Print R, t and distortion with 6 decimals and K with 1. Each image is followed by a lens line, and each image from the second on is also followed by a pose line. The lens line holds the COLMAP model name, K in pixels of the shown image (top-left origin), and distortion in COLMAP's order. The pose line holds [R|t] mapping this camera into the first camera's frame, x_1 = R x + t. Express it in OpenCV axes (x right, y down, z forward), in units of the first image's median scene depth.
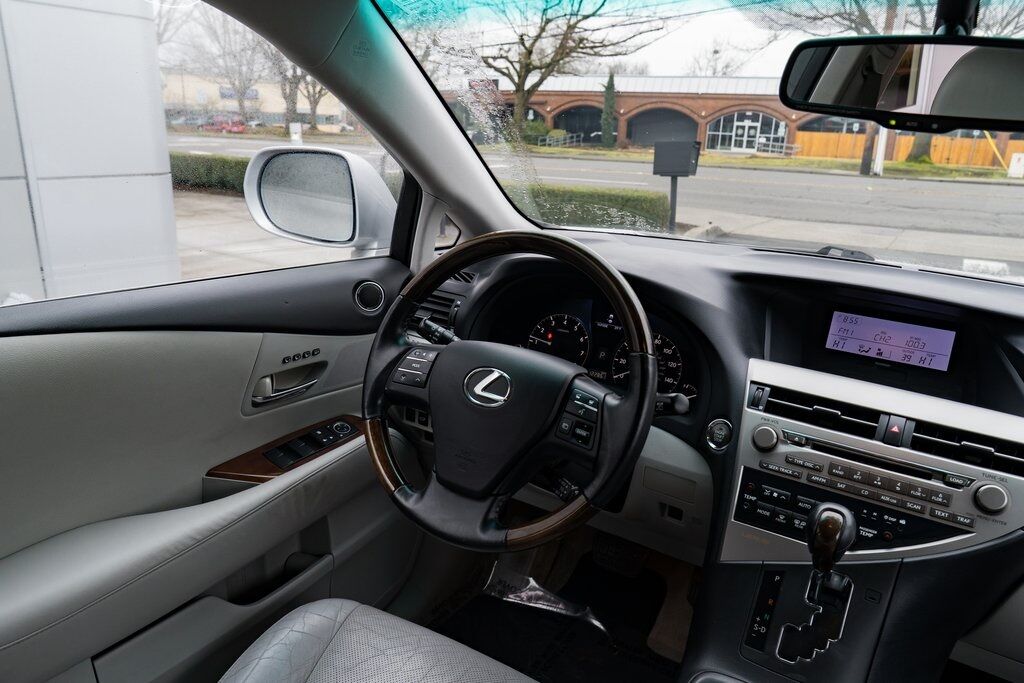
lens RADIAL K [[720.7, 0, 506.6], [0, 720.7, 343.9], [0, 0, 1]] dist [-0.016899, 0.005924]
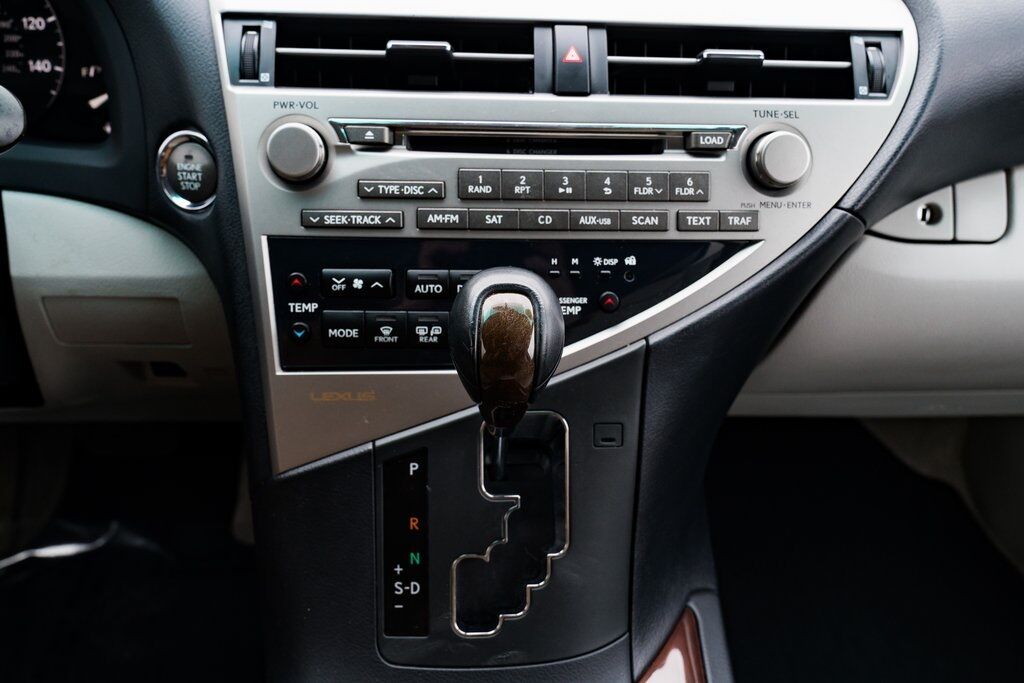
lens RADIAL K [[840.9, 0, 551.3], [0, 840.9, 342.0], [0, 0, 1]] dist [0.005251, 0.009101]
pose [[0.803340, -0.359677, 0.474633, 0.150904], [0.178156, 0.905656, 0.384769, 0.050716], [-0.568247, -0.224542, 0.791629, 0.372499]]
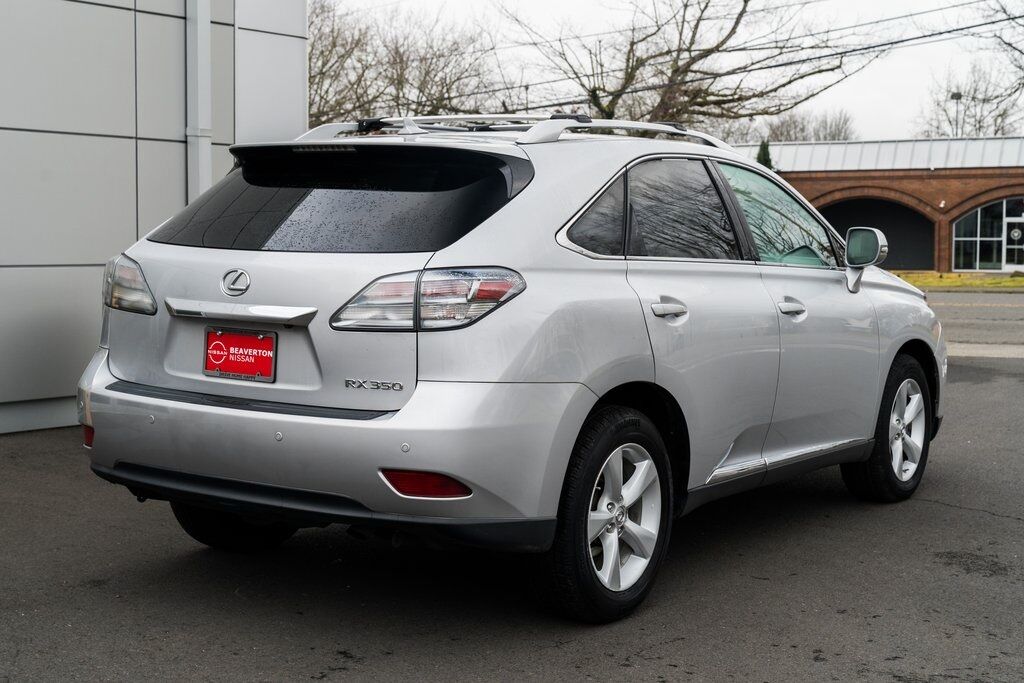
lens RADIAL K [[1660.9, 0, 512.0], [0, 1660.9, 341.5], [0, 0, 1]] dist [-0.001209, 0.028629]
pose [[0.998478, -0.033847, -0.043547, 0.108826], [0.022599, 0.971303, -0.236770, 1.606260], [0.050312, 0.235425, 0.970589, -4.834230]]
